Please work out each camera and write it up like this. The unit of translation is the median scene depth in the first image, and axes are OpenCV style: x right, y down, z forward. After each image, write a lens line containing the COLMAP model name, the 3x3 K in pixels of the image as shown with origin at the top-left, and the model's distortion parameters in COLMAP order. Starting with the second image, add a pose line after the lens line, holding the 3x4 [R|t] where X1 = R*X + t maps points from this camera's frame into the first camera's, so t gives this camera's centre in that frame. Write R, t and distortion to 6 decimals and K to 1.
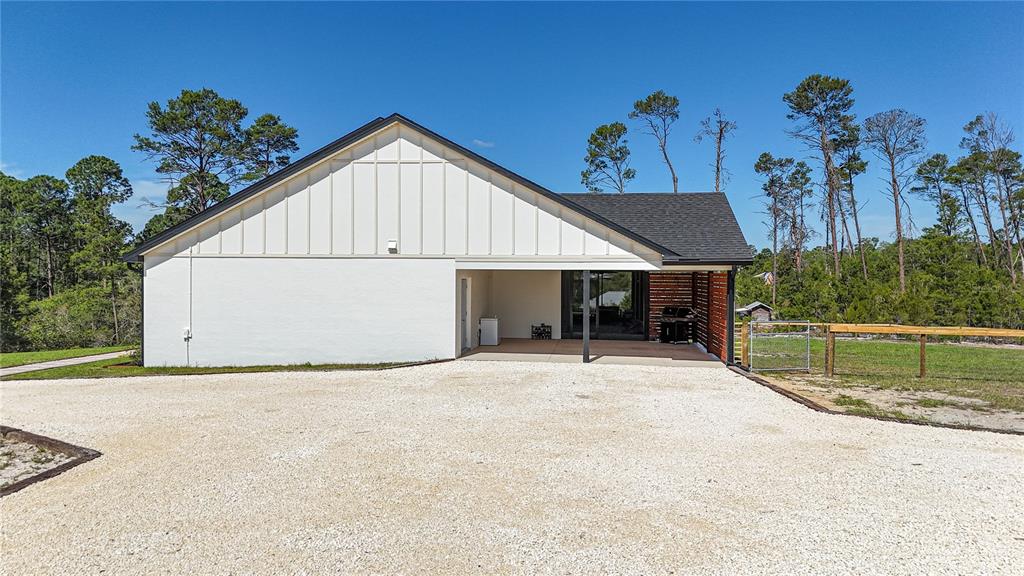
lens RADIAL K [[759.8, 0, 510.1], [0, 759.8, 290.4], [0, 0, 1]] dist [0.077029, -0.077716]
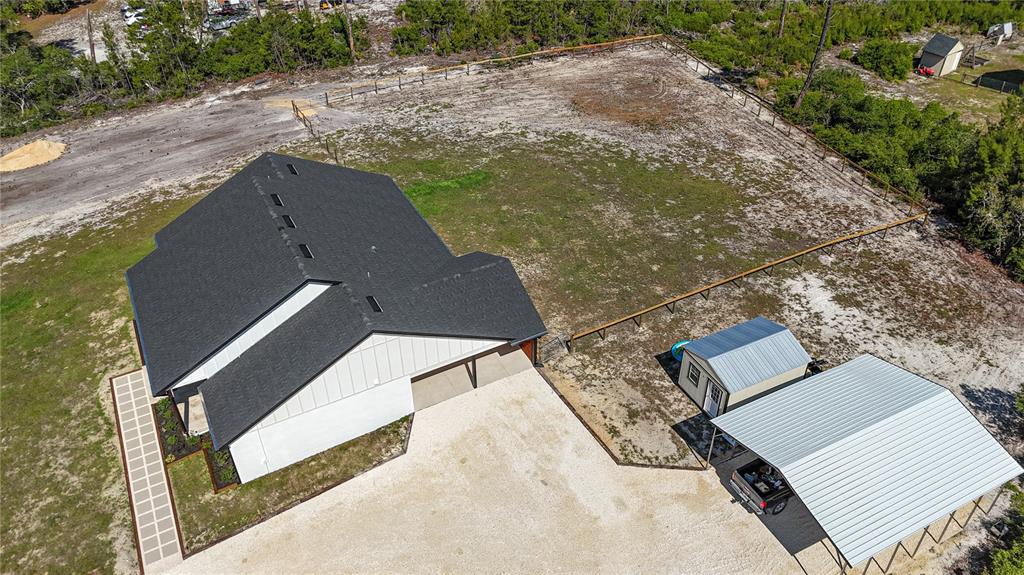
lens RADIAL K [[759.8, 0, 510.1], [0, 759.8, 289.9], [0, 0, 1]] dist [0.077029, -0.077716]
pose [[0.808400, -0.378286, 0.450987, -0.279258], [0.033405, 0.794407, 0.606466, -0.579074], [-0.587685, -0.475202, 0.654836, -0.117948]]
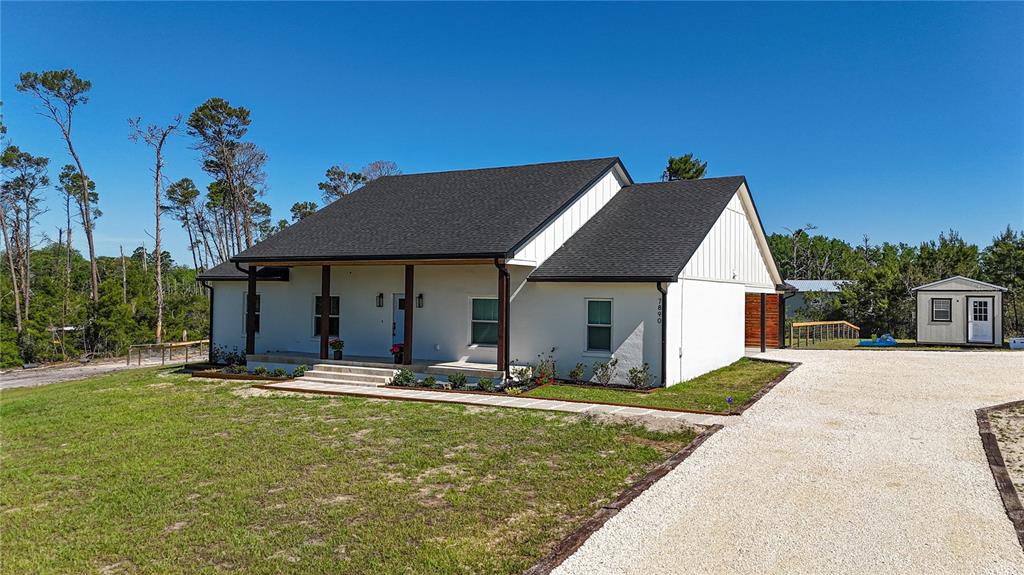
lens RADIAL K [[770.7, 0, 512.0], [0, 770.7, 287.5], [0, 0, 1]] dist [0.077883, -0.073589]
pose [[0.371727, 0.011372, 0.928272, -0.683982], [0.007182, 0.999860, -0.015125, -0.007370], [-0.928314, 0.012289, 0.371593, 0.376046]]
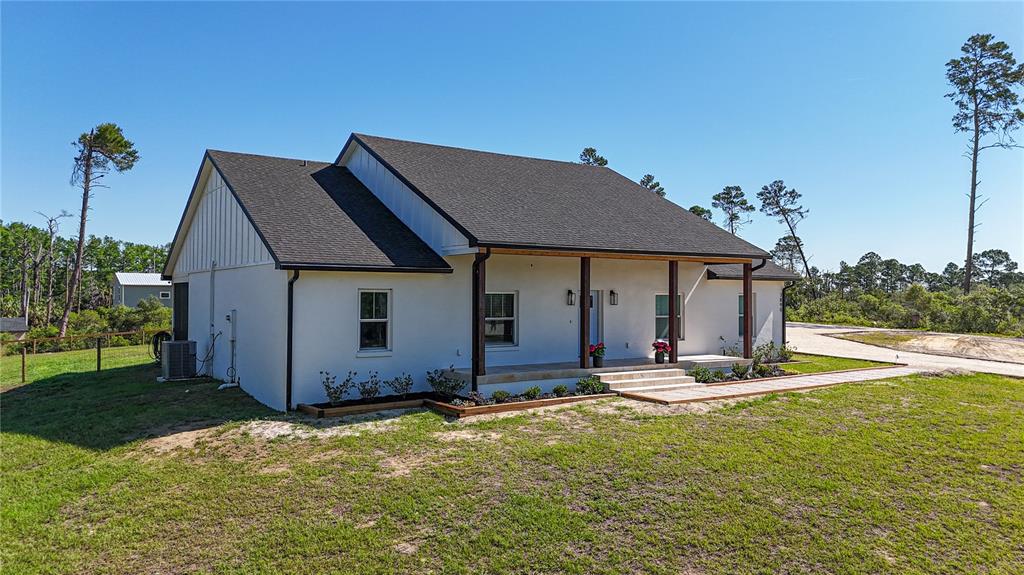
lens RADIAL K [[756.6, 0, 509.0], [0, 756.6, 271.5], [0, 0, 1]] dist [0.061230, -0.077639]
pose [[-0.662934, 0.018588, 0.748447, -0.530556], [0.009708, 0.999821, -0.016233, -0.016849], [-0.748615, -0.003495, -0.662995, 1.045730]]
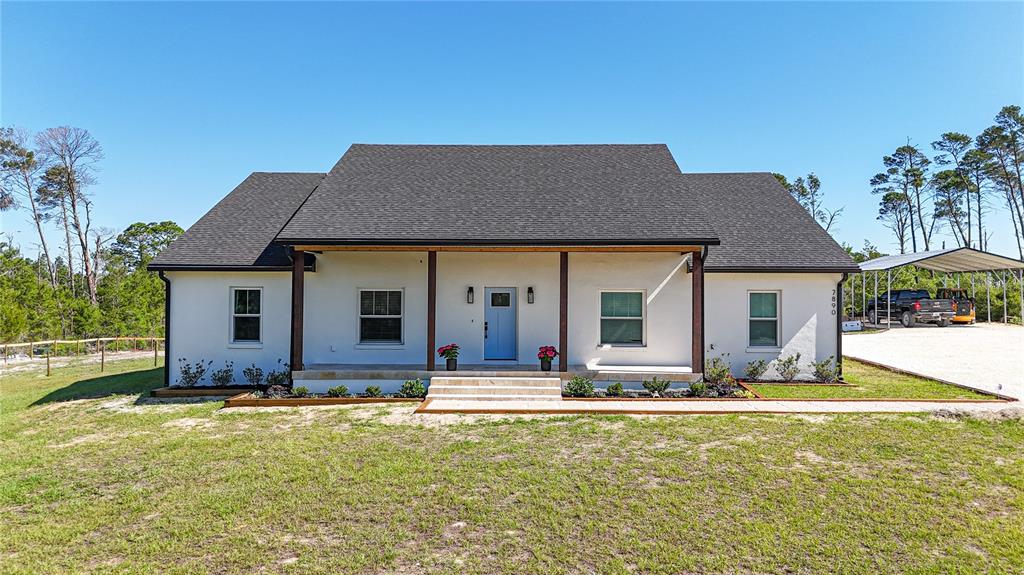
lens RADIAL K [[759.8, 0, 510.1], [0, 759.8, 289.9], [0, 0, 1]] dist [0.077029, -0.077716]
pose [[-0.110116, 0.003874, 0.993911, -0.648548], [0.015860, 0.999872, -0.002140, -0.009141], [-0.993792, 0.015527, -0.110164, 0.710410]]
